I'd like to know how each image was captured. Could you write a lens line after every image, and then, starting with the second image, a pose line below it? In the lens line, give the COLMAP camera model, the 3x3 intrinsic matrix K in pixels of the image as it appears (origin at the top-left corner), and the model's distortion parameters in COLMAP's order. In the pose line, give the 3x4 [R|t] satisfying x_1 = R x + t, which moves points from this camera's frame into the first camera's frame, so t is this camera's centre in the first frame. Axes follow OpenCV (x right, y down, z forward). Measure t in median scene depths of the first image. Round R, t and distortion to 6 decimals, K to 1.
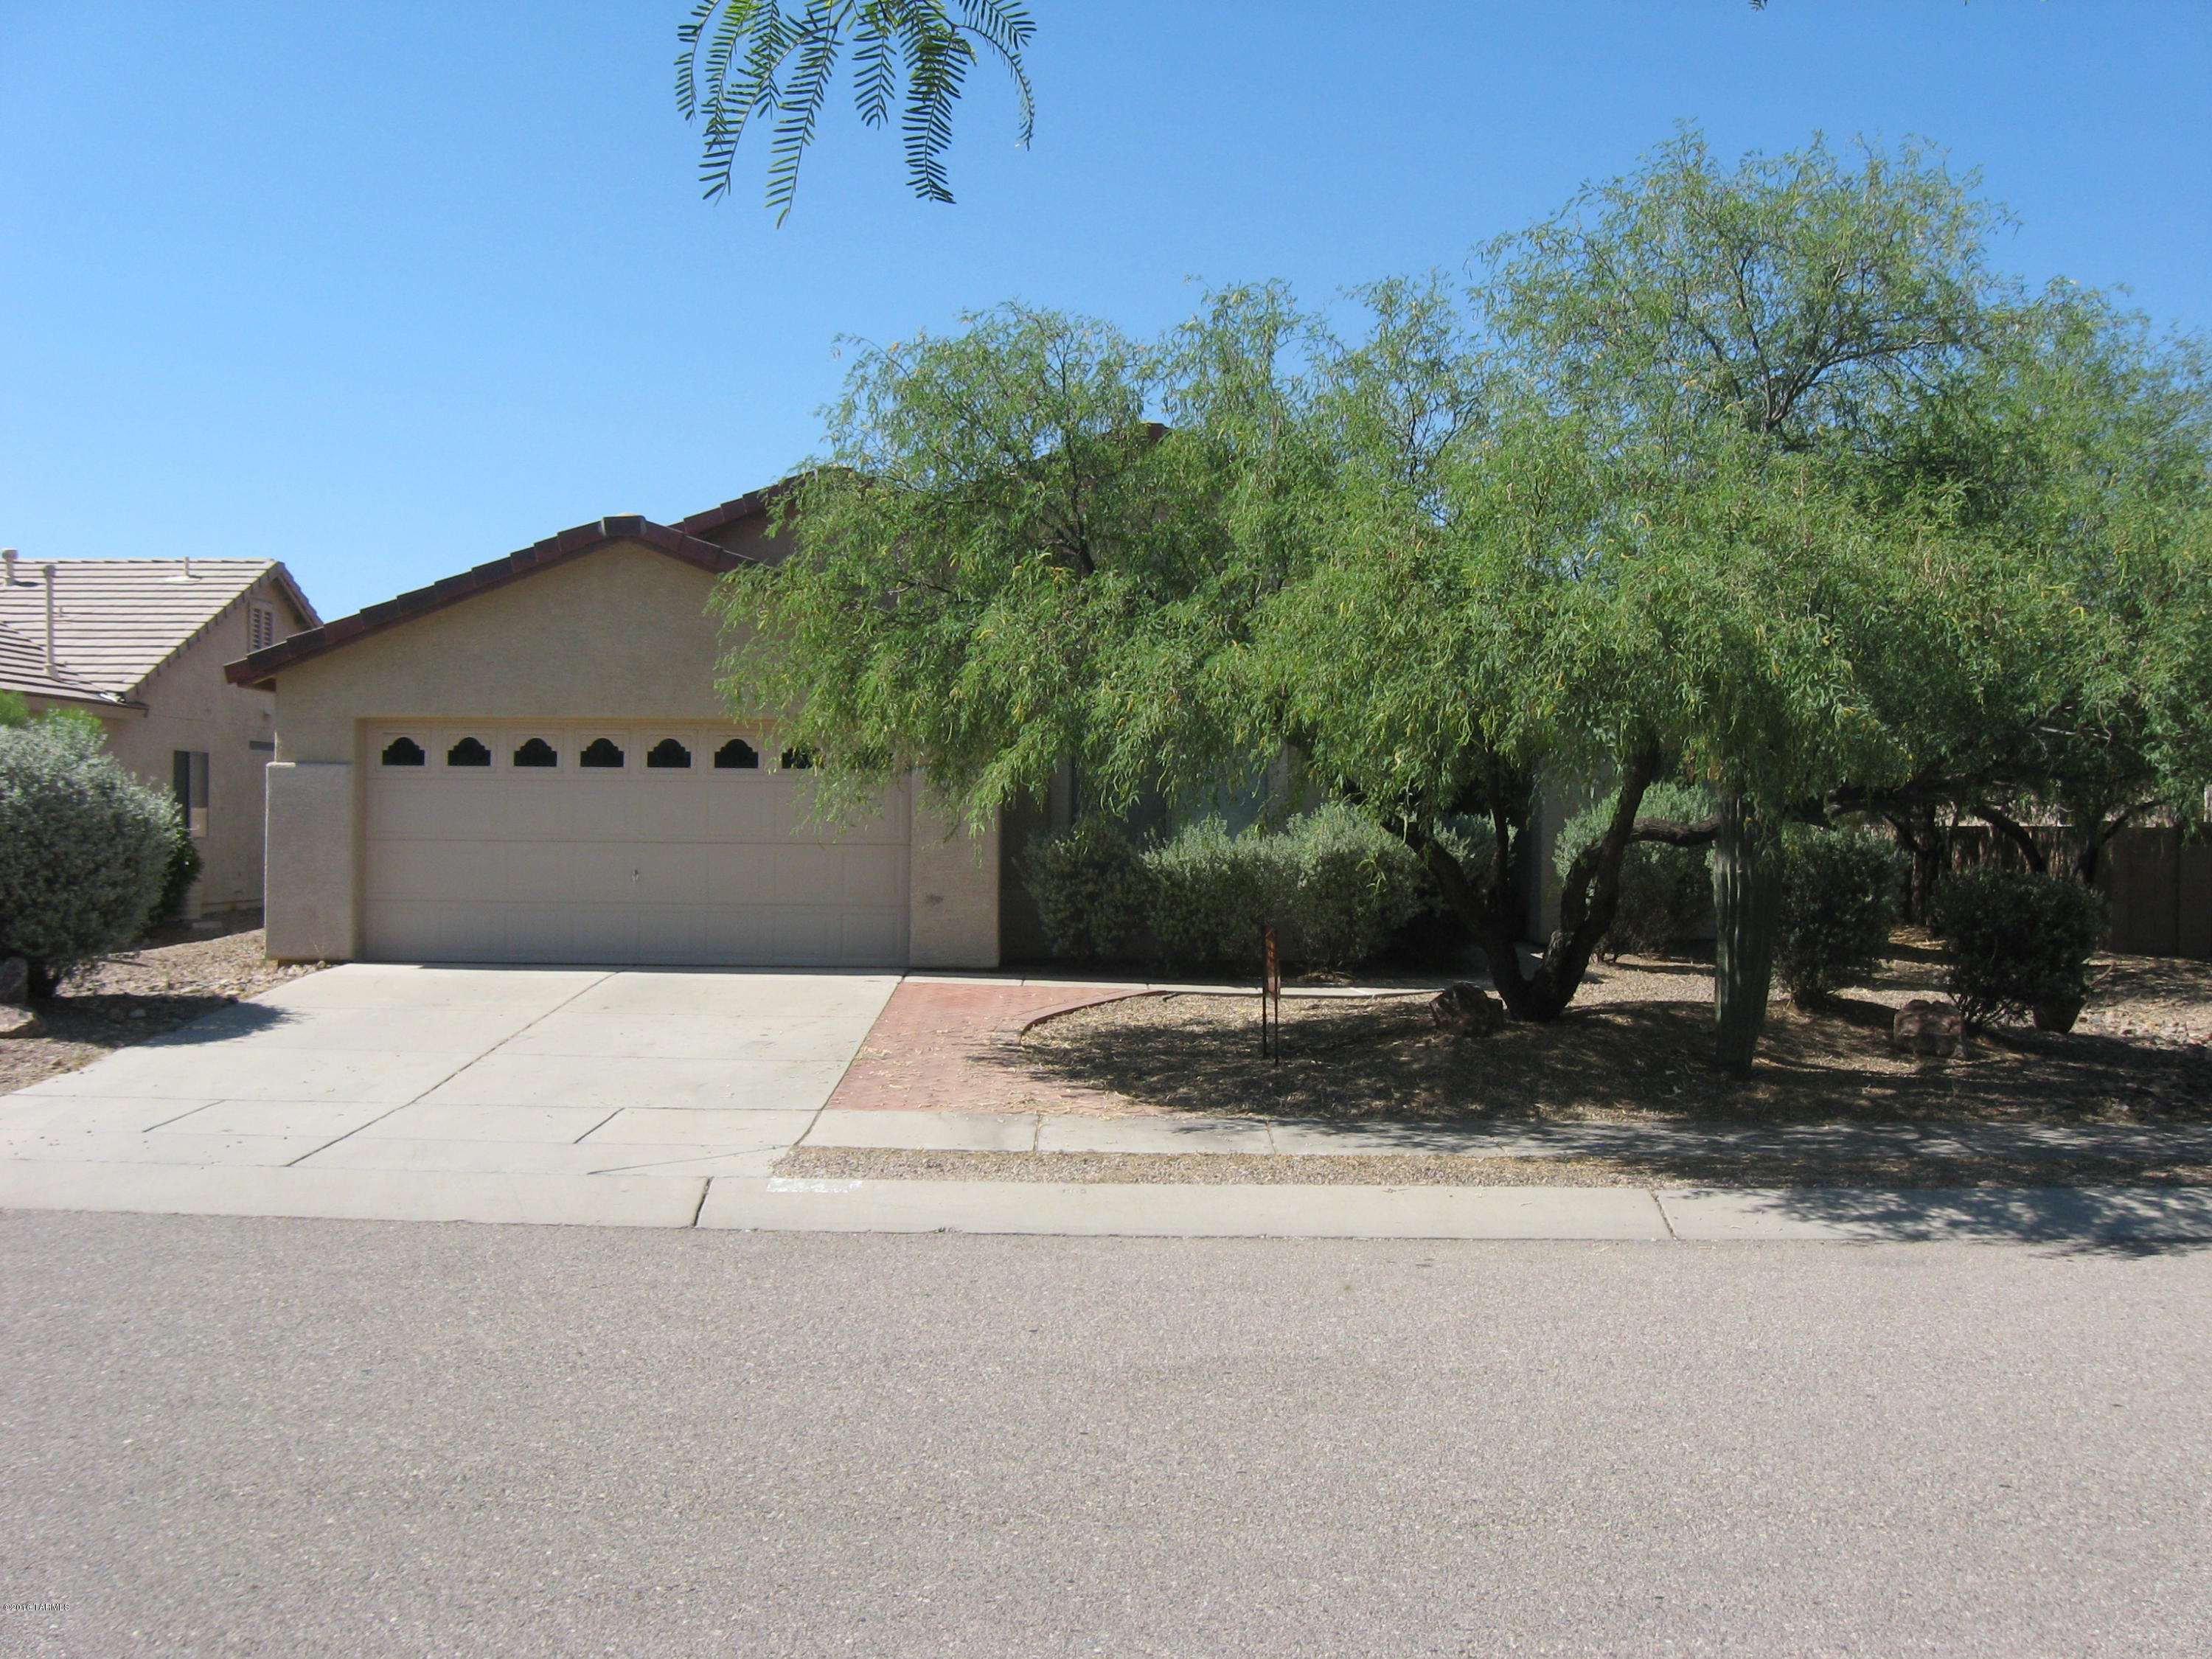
lens RADIAL K [[2342.1, 0, 1119.4], [0, 2342.1, 828.4], [0, 0, 1]] dist [-0.142882, 0.069358]
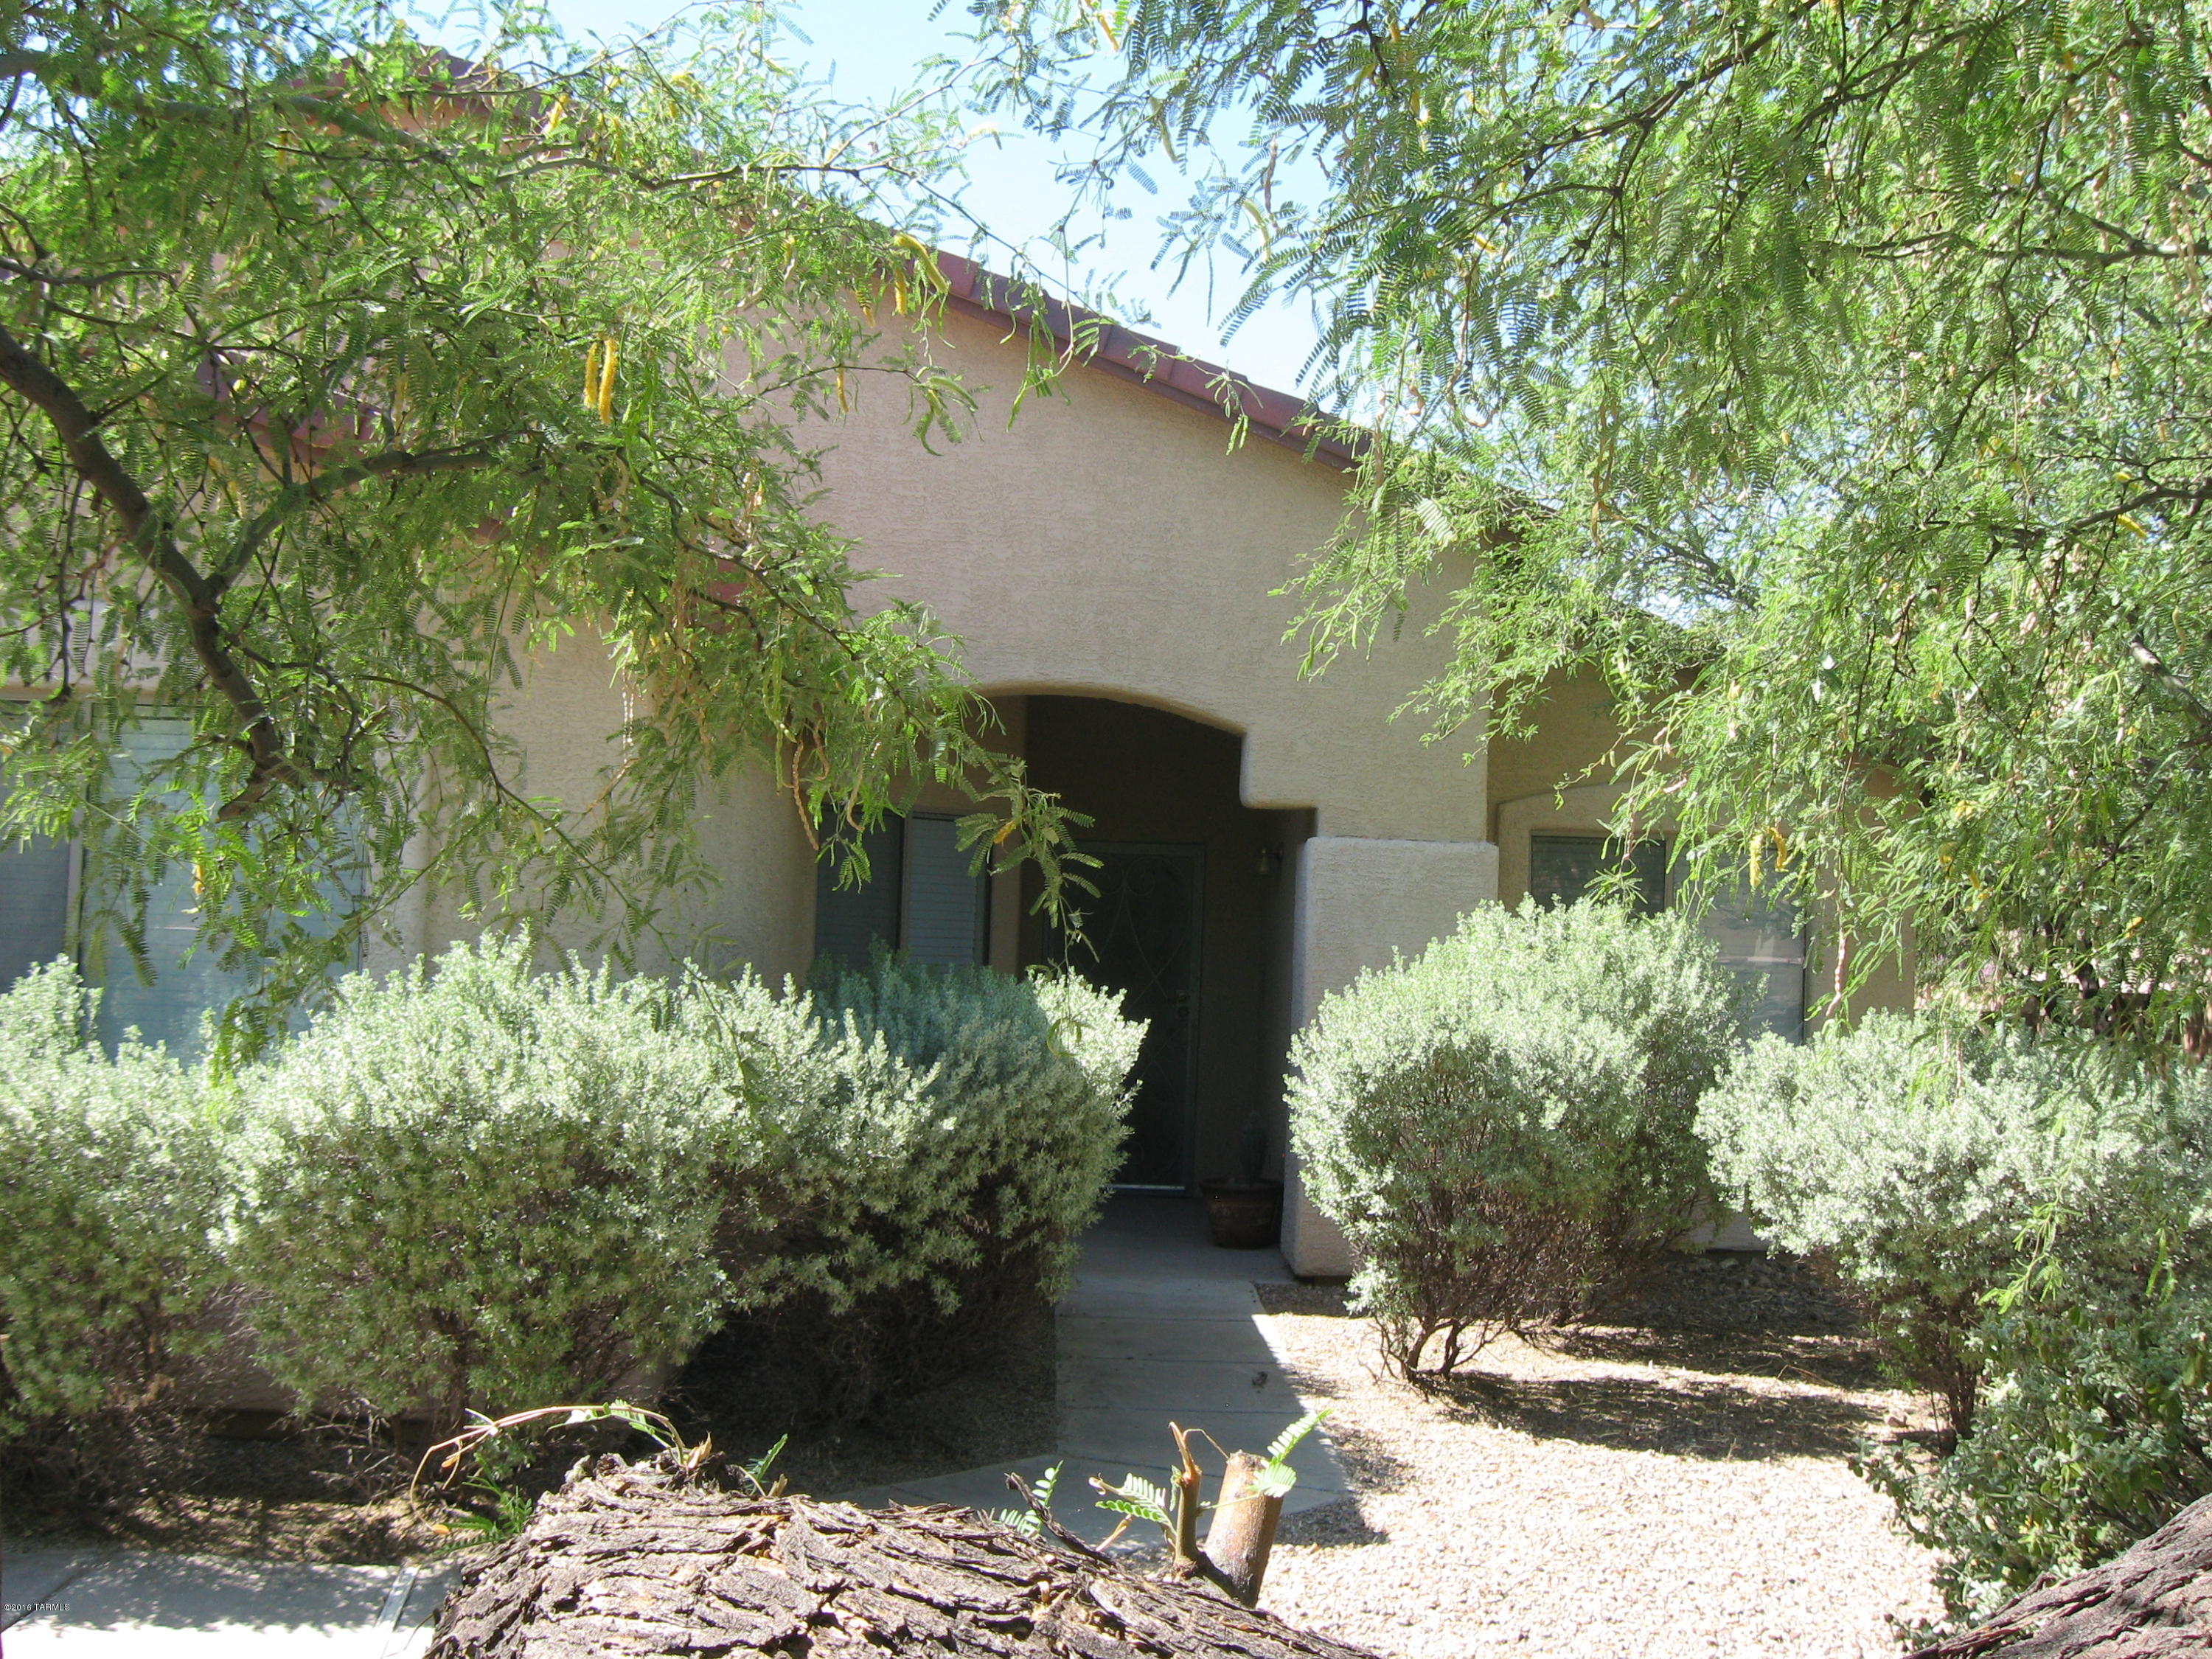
lens RADIAL K [[2342.1, 0, 1119.4], [0, 2342.1, 828.4], [0, 0, 1]] dist [-0.142882, 0.069358]
pose [[0.999418, 0.030281, 0.015728, 0.168987], [-0.029586, 0.998652, -0.042650, -0.015216], [-0.016998, 0.042160, 0.998966, 0.692159]]
